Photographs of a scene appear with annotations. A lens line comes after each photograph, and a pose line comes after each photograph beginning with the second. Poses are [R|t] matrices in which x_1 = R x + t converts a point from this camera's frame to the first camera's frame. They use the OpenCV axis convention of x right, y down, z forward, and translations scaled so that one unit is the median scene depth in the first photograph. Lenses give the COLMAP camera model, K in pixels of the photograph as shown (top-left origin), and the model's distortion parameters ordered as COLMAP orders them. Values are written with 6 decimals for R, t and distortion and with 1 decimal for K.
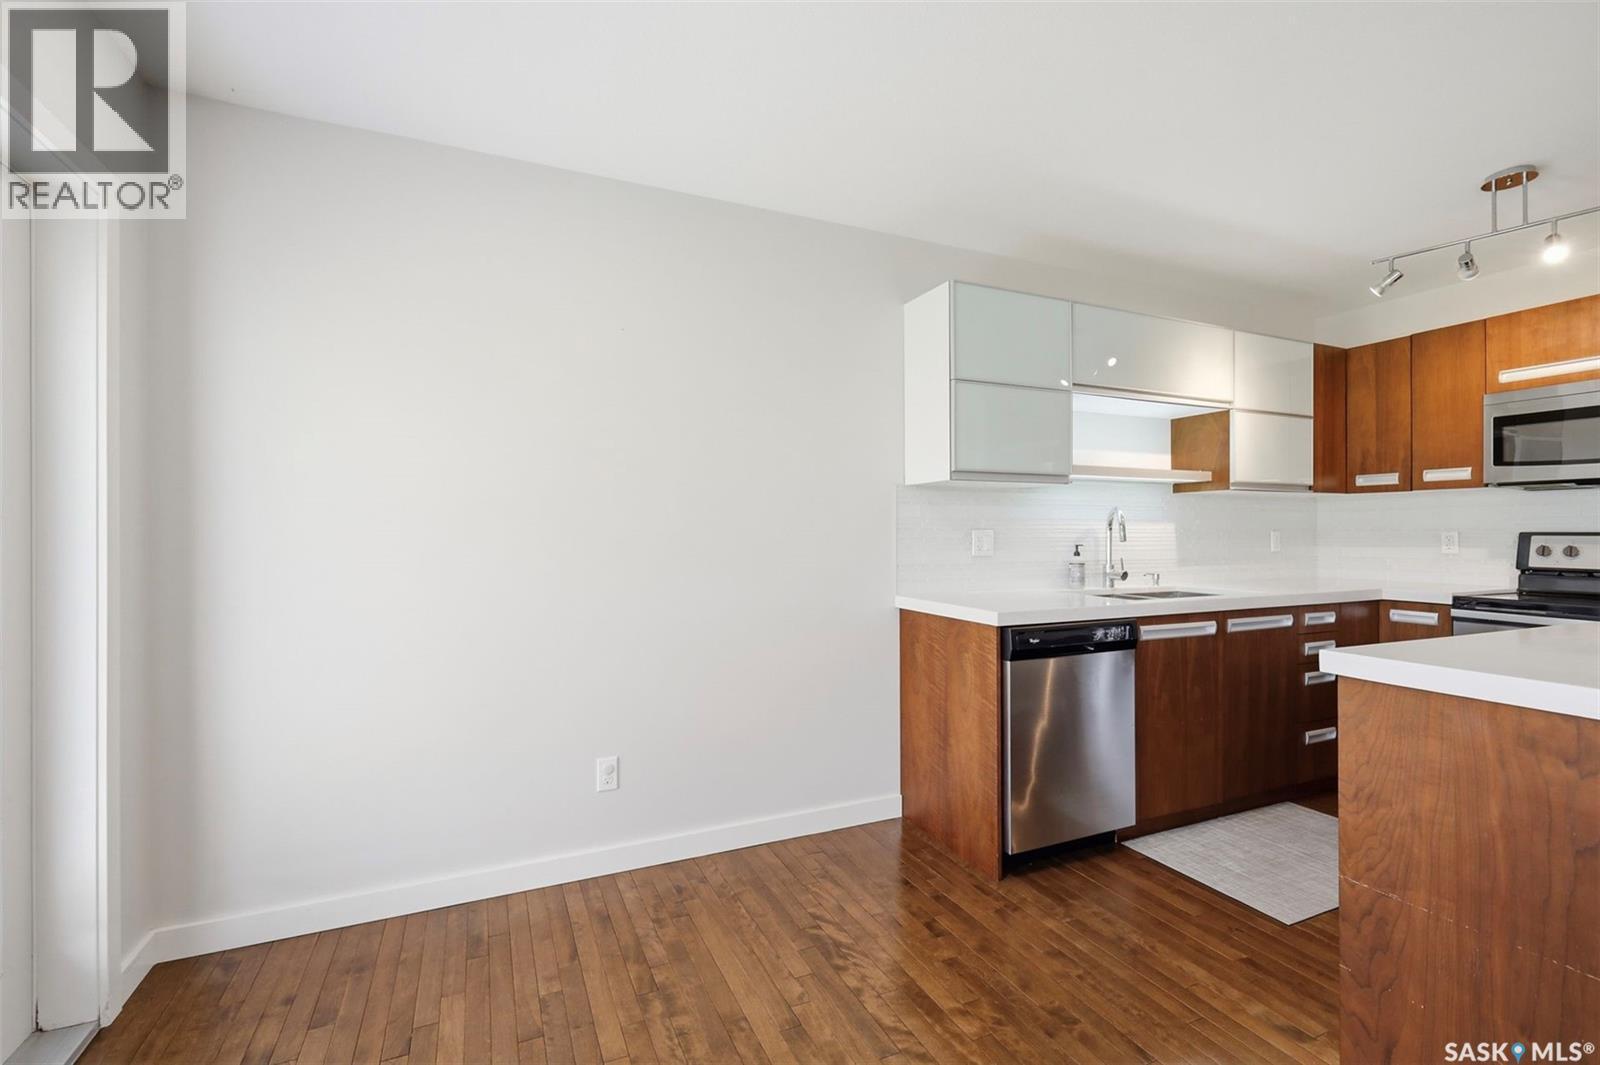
lens RADIAL K [[712.3, 0, 786.1], [0, 712.3, 528.6], [0, 0, 1]] dist [0.002509, 0.001244]
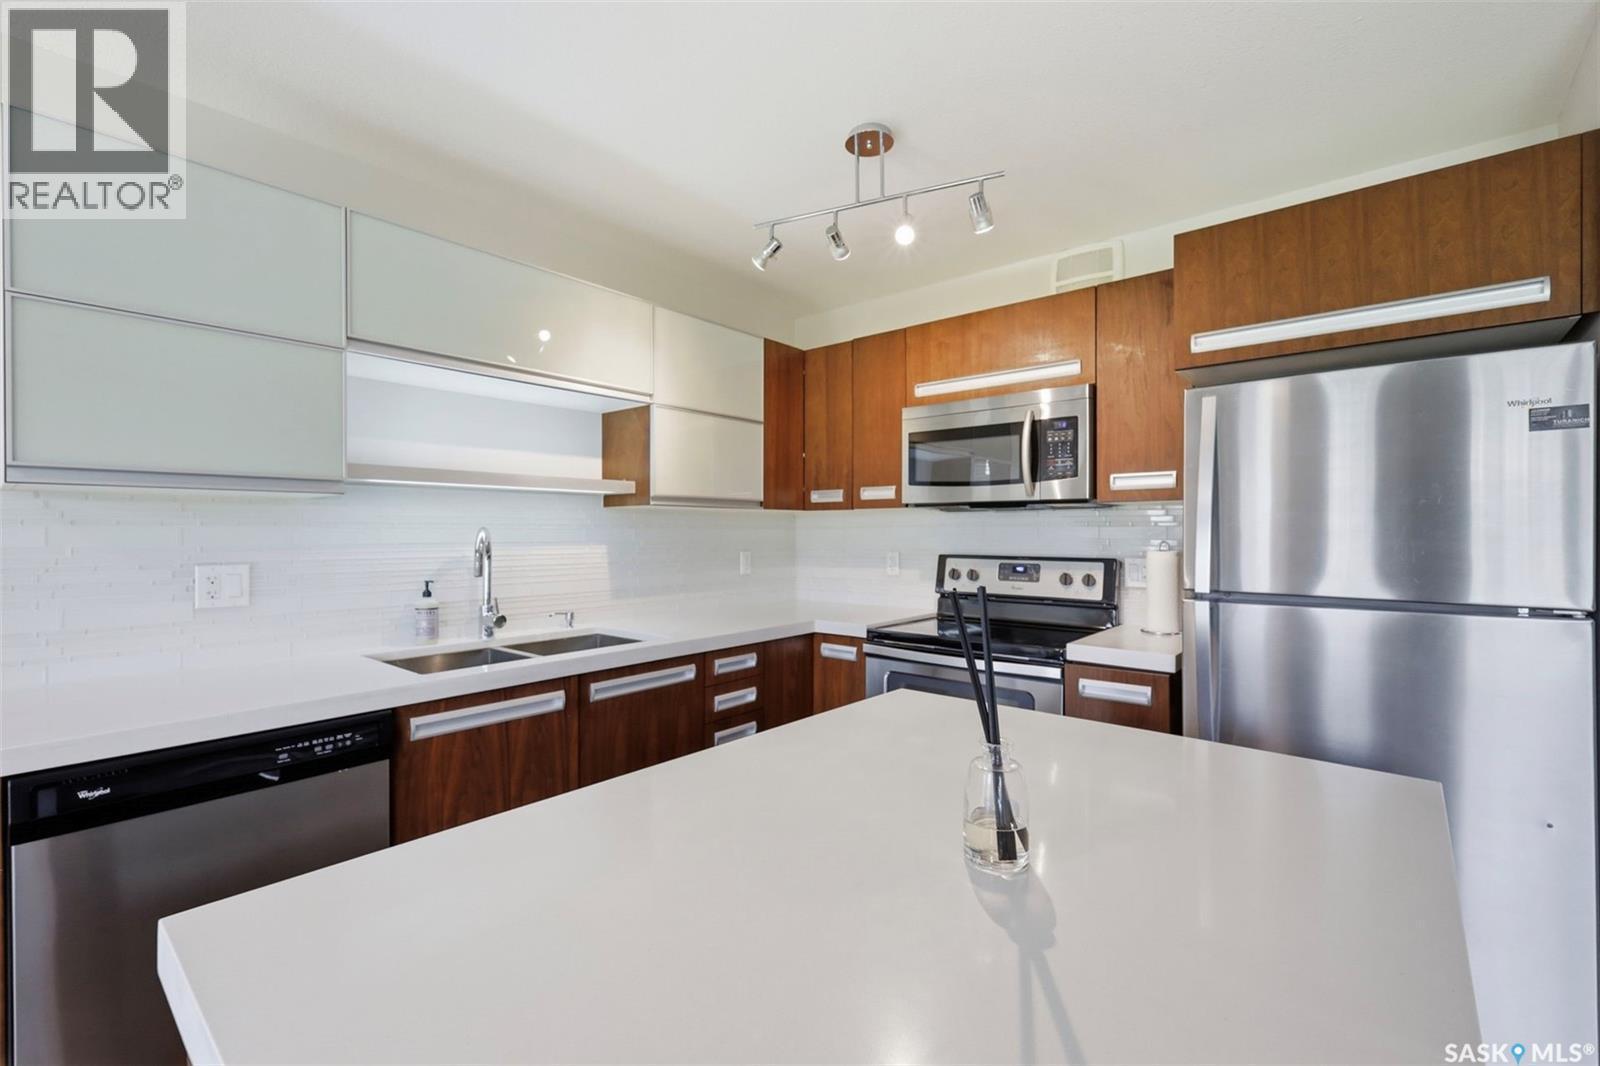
lens RADIAL K [[712.3, 0, 799.5], [0, 712.3, 532.9], [0, 0, 1]] dist [0.002509, 0.001244]
pose [[0.897837, -0.000343, 0.440328, 0.441257], [-0.001807, 0.999988, 0.004464, -0.028736], [-0.440324, -0.004803, 0.897826, 0.223406]]
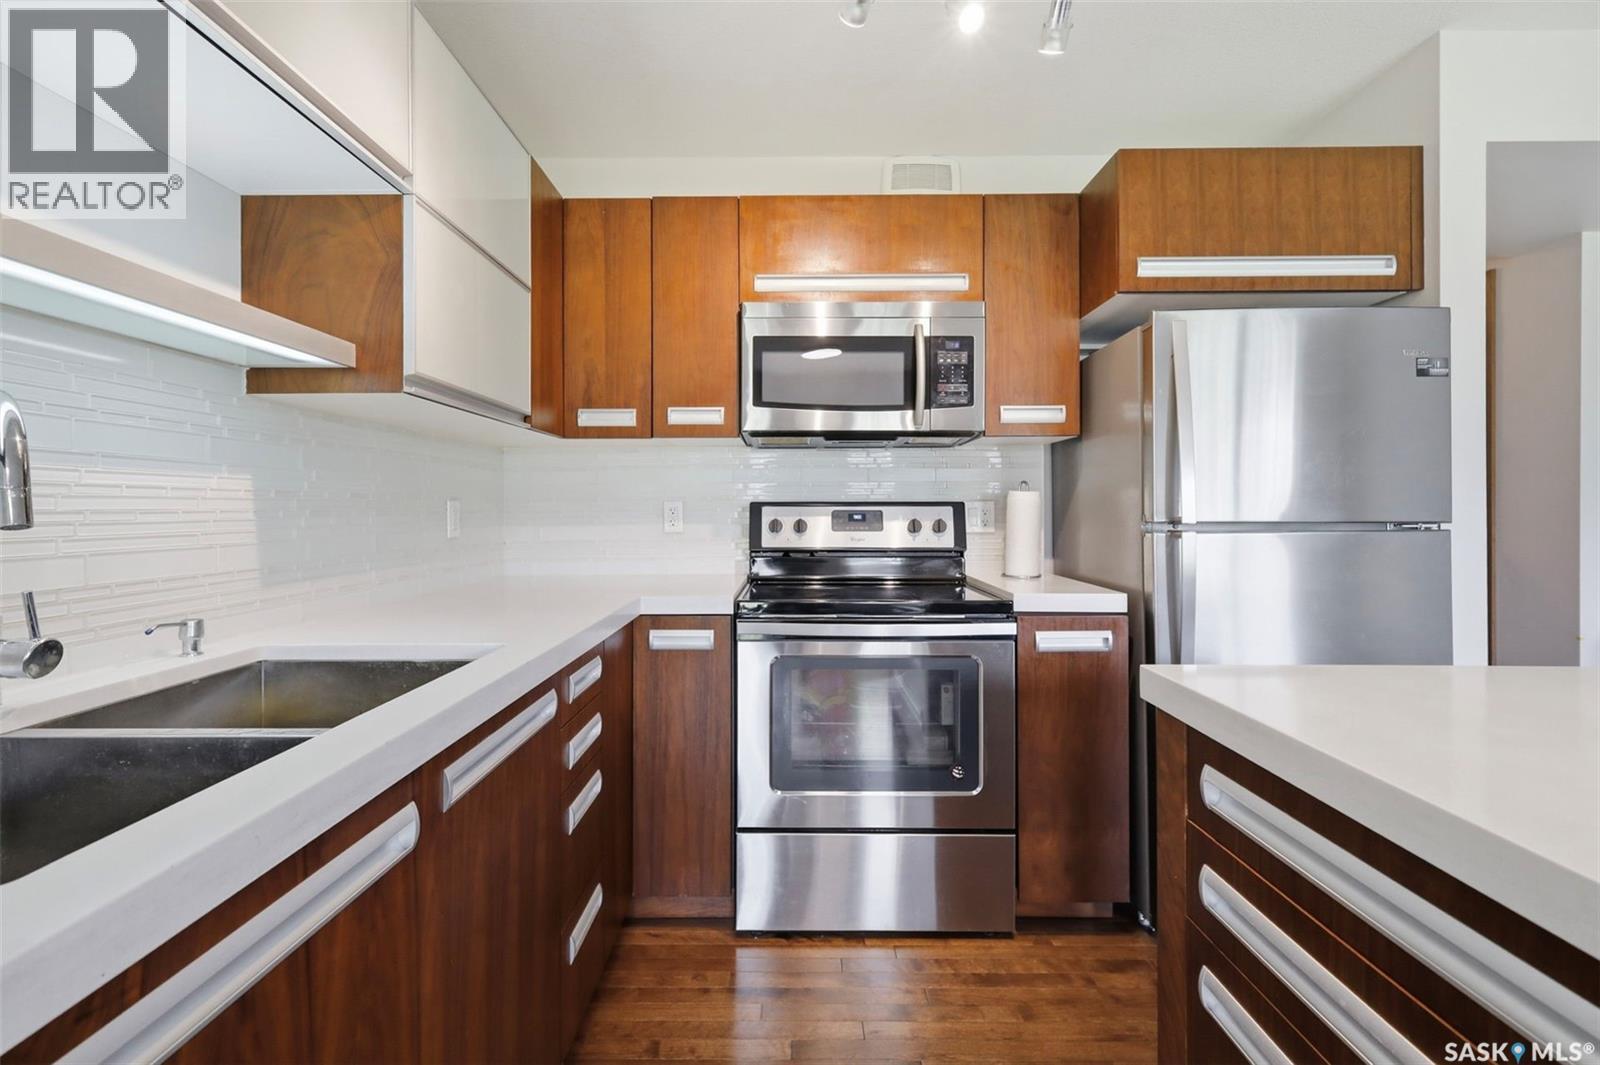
lens RADIAL K [[712.3, 0, 792.3], [0, 712.3, 508.8], [0, 0, 1]] dist [0.002509, 0.001244]
pose [[0.410023, -0.001552, 0.912074, 0.359908], [-0.001511, 0.999996, 0.002381, 0.010529], [-0.912074, -0.002354, 0.410019, 0.661800]]
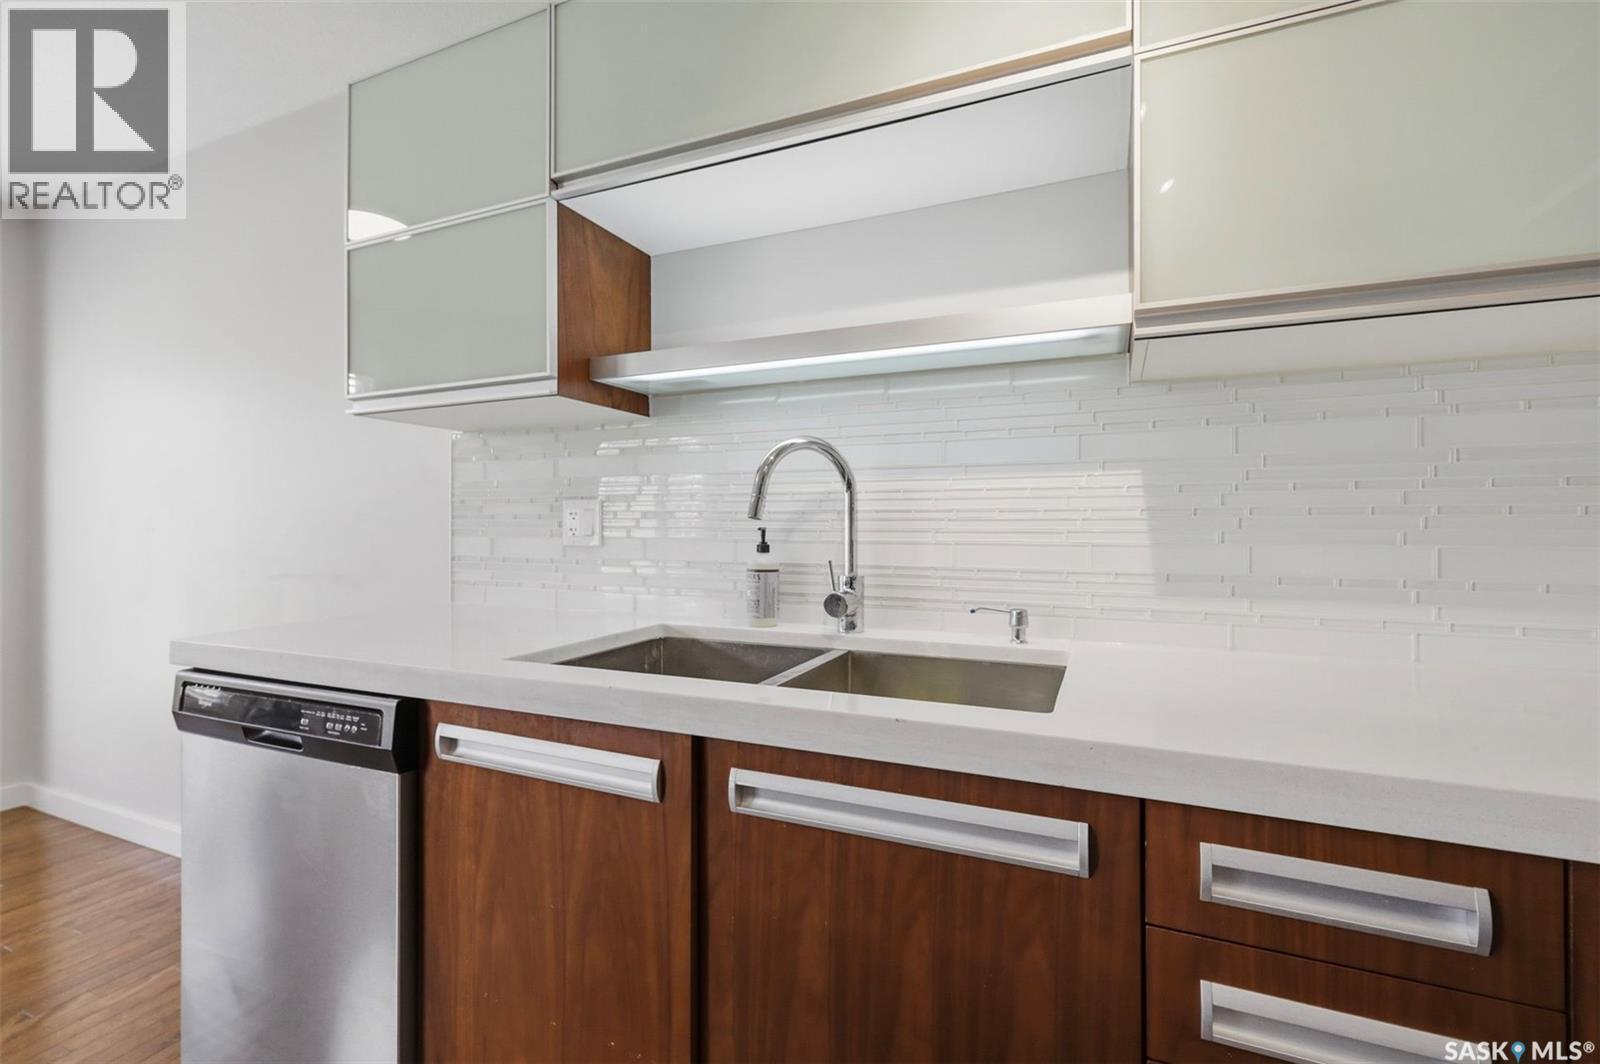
lens RADIAL K [[712.3, 0, 792.7], [0, 712.3, 520.7], [0, 0, 1]] dist [0.002509, 0.001244]
pose [[0.666457, -0.003395, -0.745536, 0.778696], [0.002408, 0.999994, -0.002401, 0.019971], [0.745539, -0.000195, 0.666462, 0.735836]]
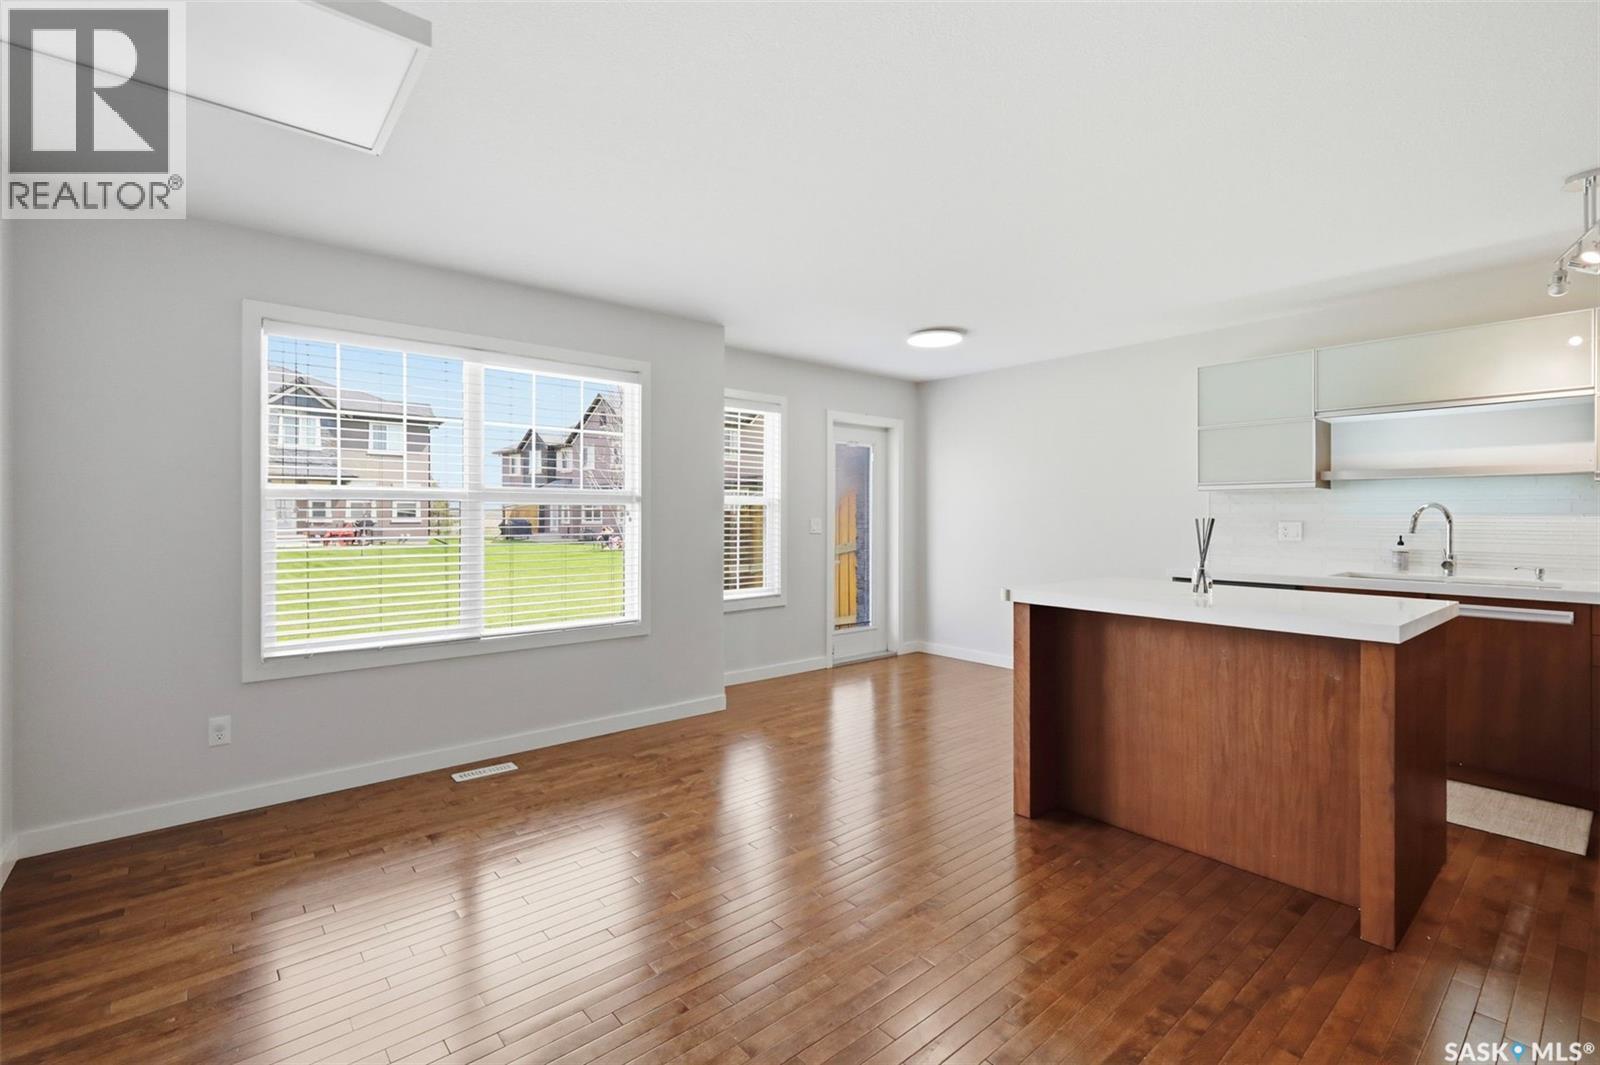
lens RADIAL K [[712.3, 0, 783.8], [0, 712.3, 509.6], [0, 0, 1]] dist [0.002509, 0.001244]
pose [[0.274410, -0.001676, -0.961611, 1.290581], [-0.001234, 0.999997, -0.002095, -0.016099], [0.961612, 0.001762, 0.274407, -0.296727]]
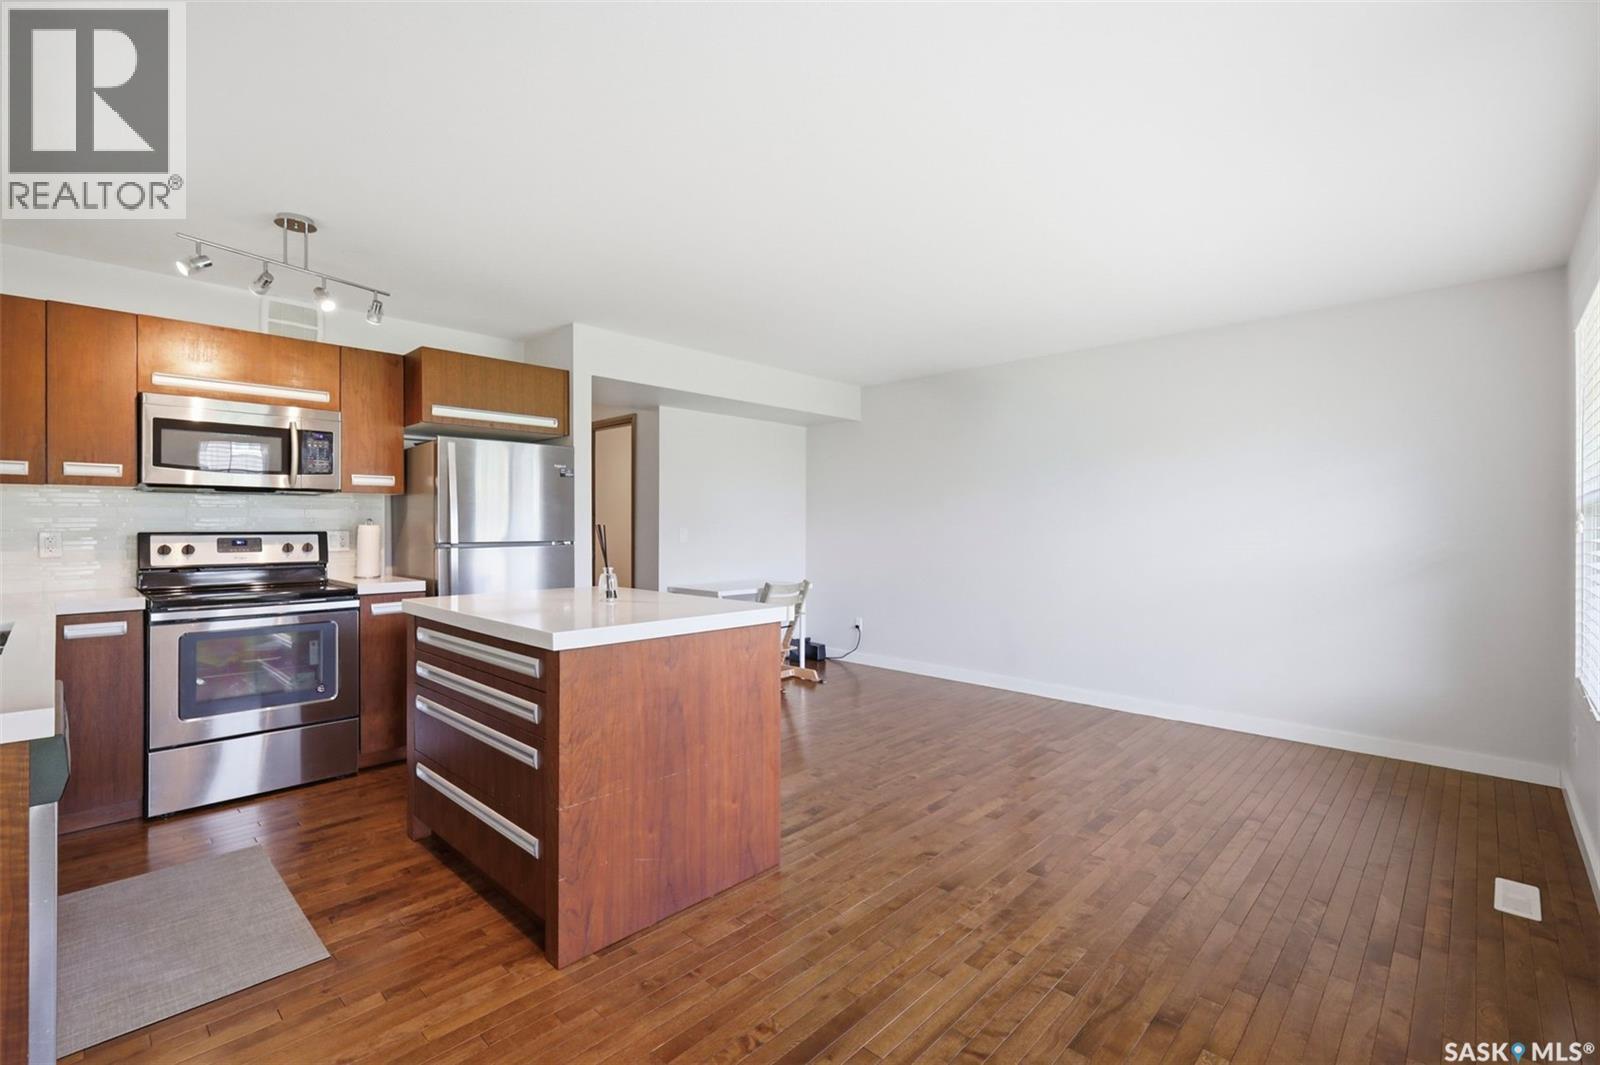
lens RADIAL K [[712.3, 0, 795.6], [0, 712.3, 525.6], [0, 0, 1]] dist [0.002509, 0.001244]
pose [[-0.377834, -0.000604, 0.925873, -0.264424], [-0.003048, 0.999995, -0.000591, -0.007079], [-0.925868, -0.003045, -0.377834, 0.532388]]
